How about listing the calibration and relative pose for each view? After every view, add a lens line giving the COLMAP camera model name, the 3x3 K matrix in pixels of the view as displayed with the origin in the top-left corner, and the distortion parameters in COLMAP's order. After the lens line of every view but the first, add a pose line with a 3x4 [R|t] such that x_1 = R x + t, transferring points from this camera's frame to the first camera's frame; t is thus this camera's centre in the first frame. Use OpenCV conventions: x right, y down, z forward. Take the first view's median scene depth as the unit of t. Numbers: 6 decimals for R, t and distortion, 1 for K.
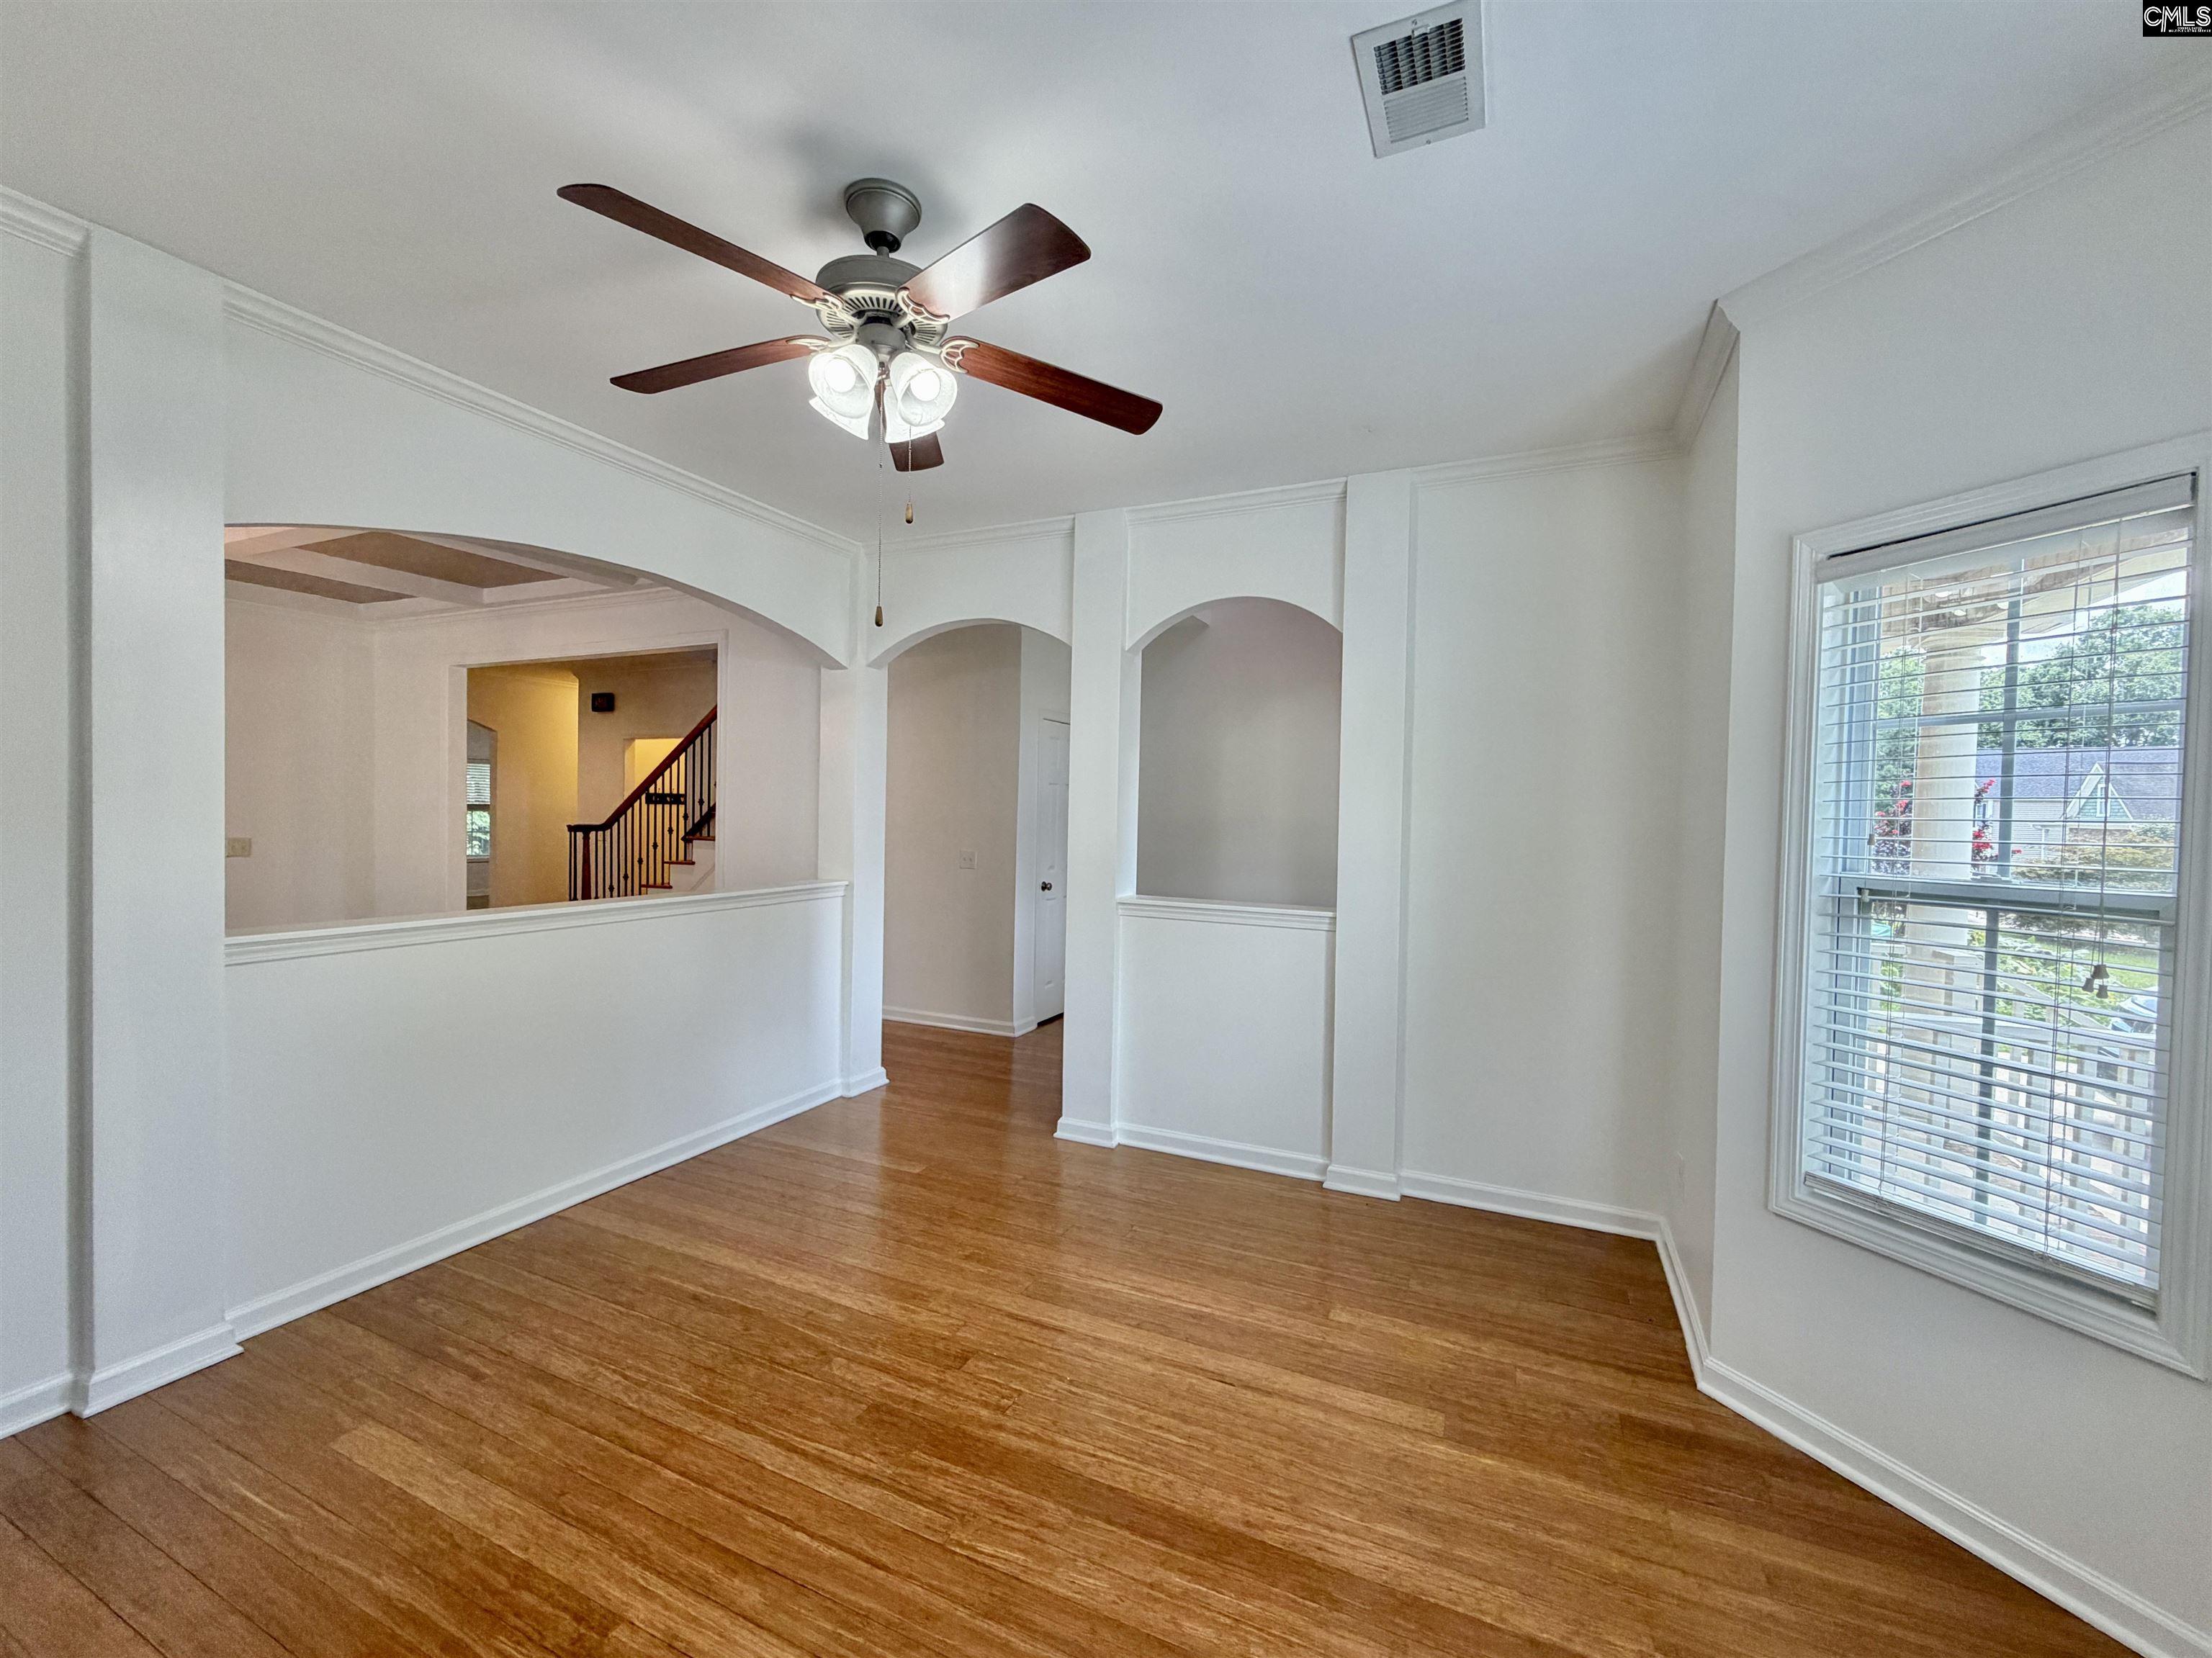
lens RADIAL K [[888.7, 0, 1100.6], [0, 888.7, 831.0], [0, 0, 1]] dist [0.001653, 0.000316]
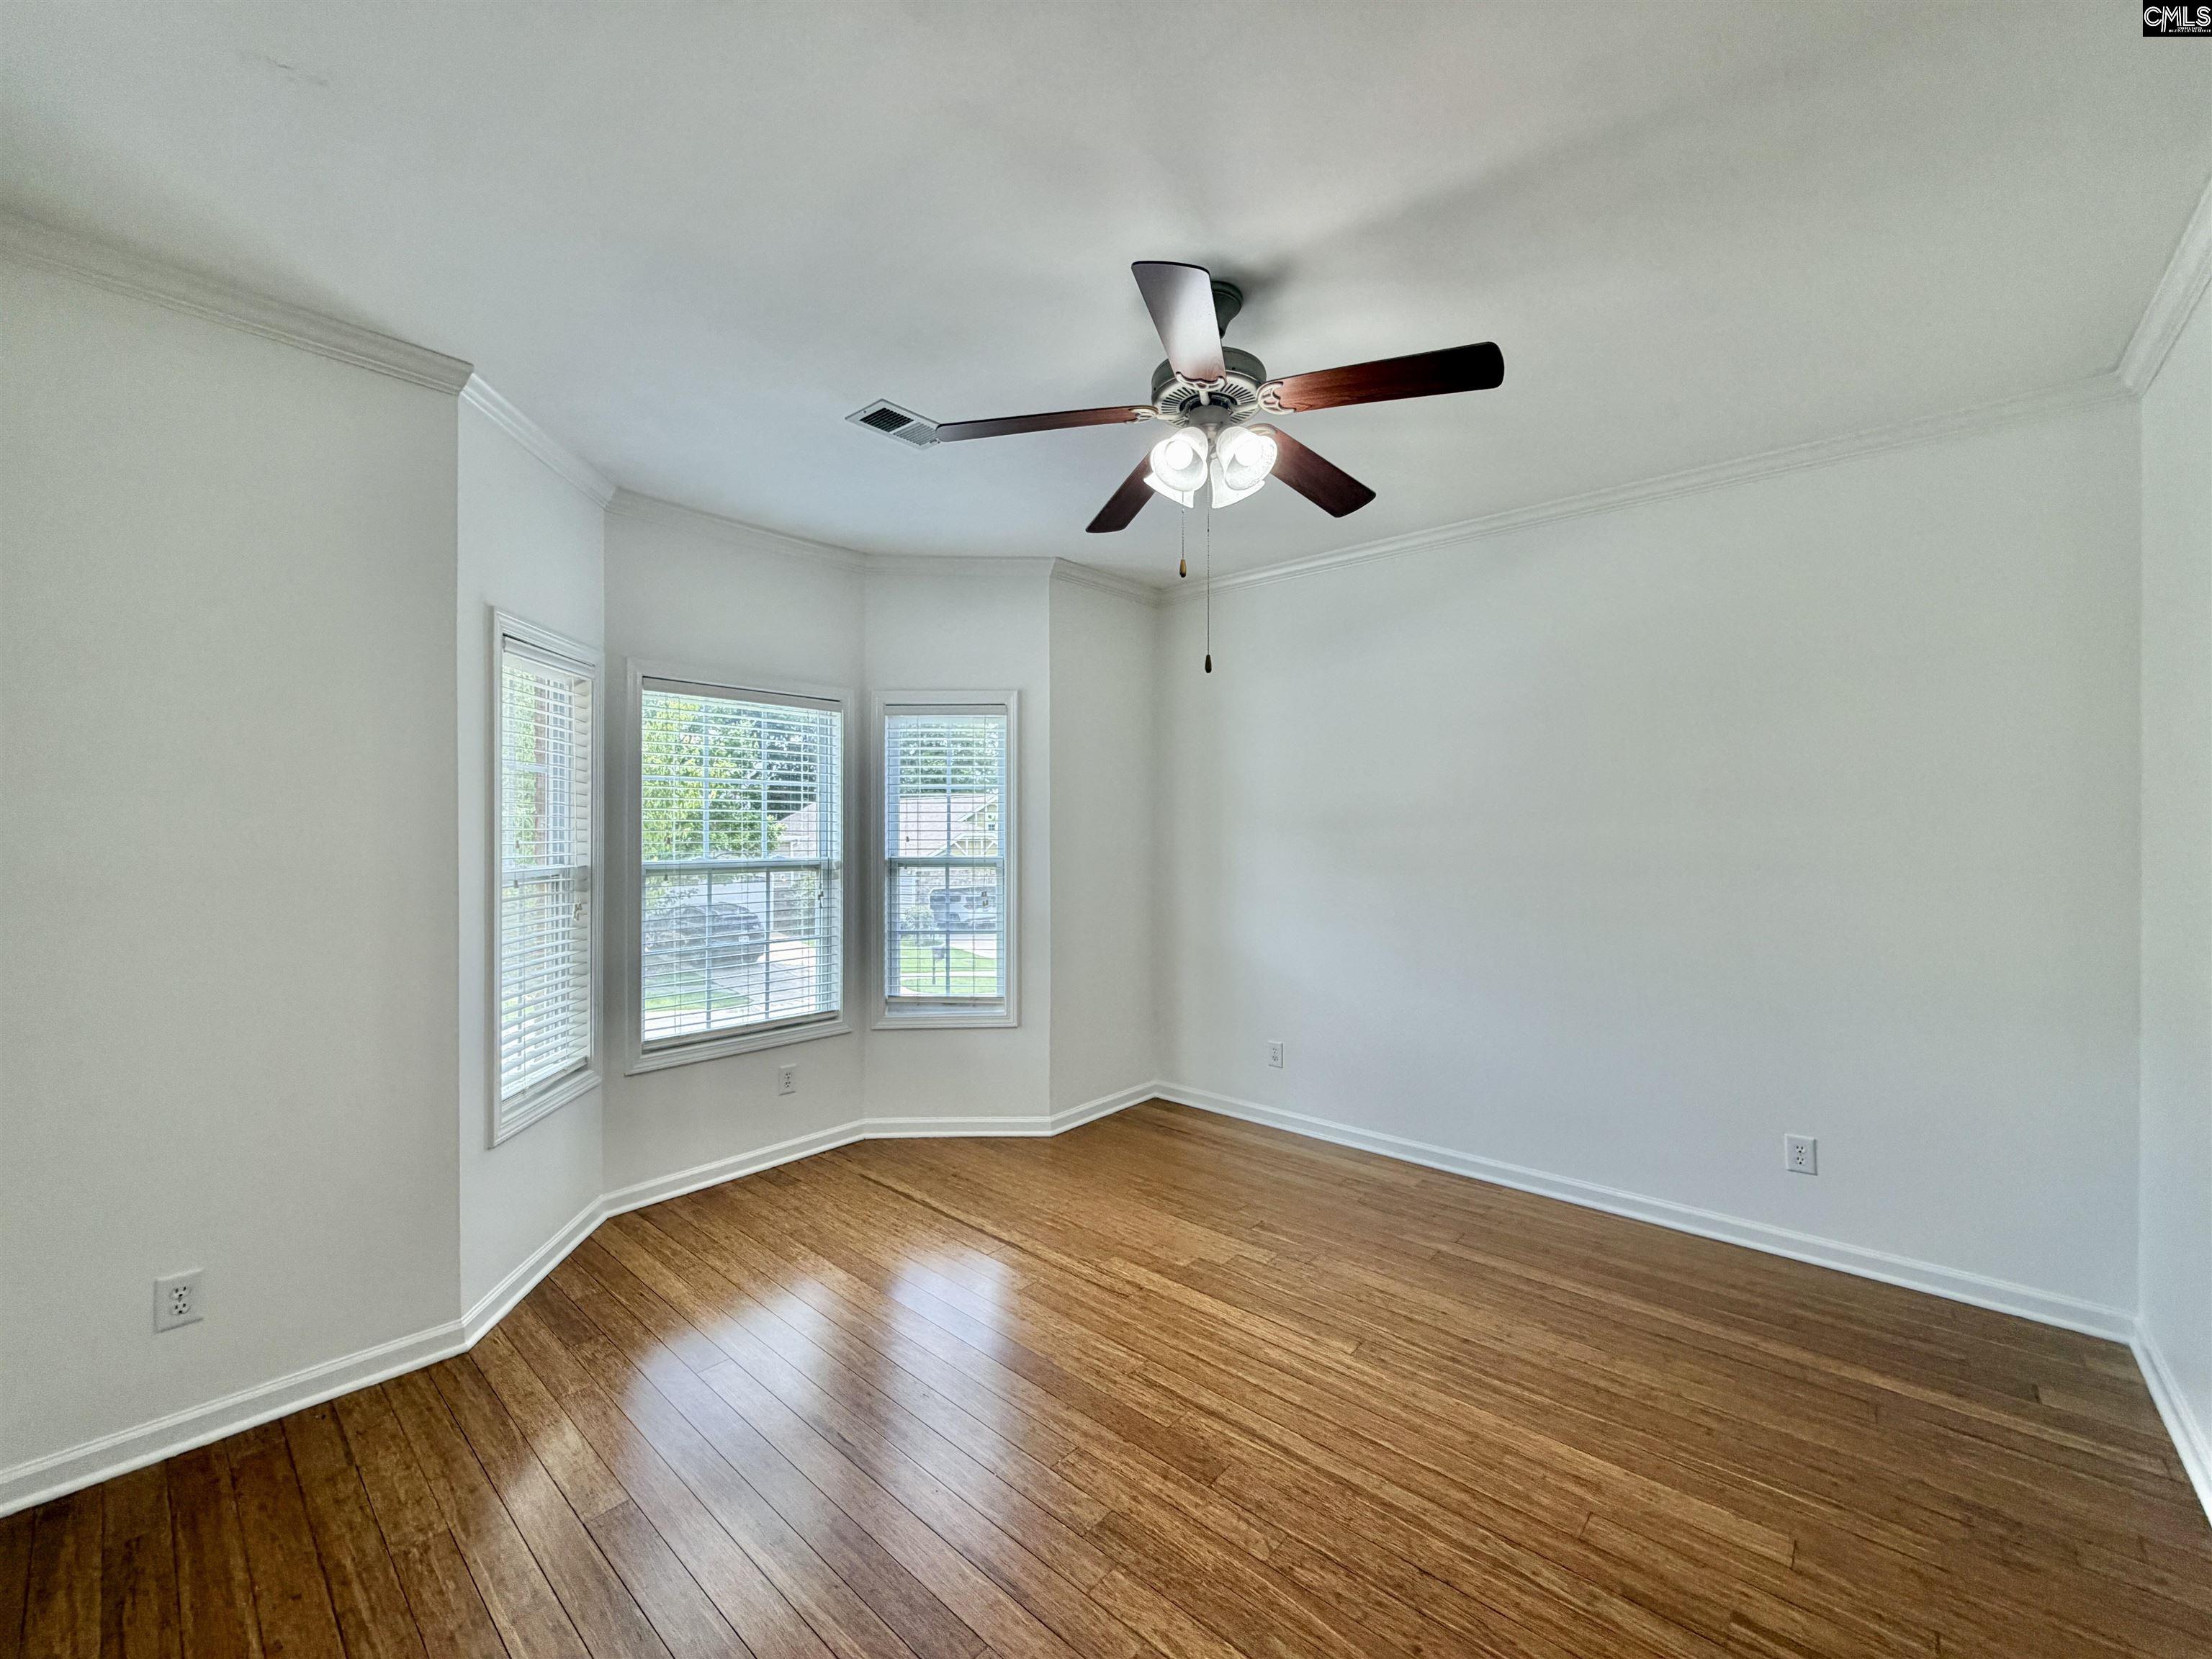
lens RADIAL K [[888.7, 0, 1100.6], [0, 888.7, 831.5], [0, 0, 1]] dist [0.001653, 0.000316]
pose [[-0.954585, -0.021339, 0.297173, -0.448685], [-0.015430, 0.999634, 0.022218, -0.055754], [-0.297538, 0.016623, -0.954565, 2.096200]]
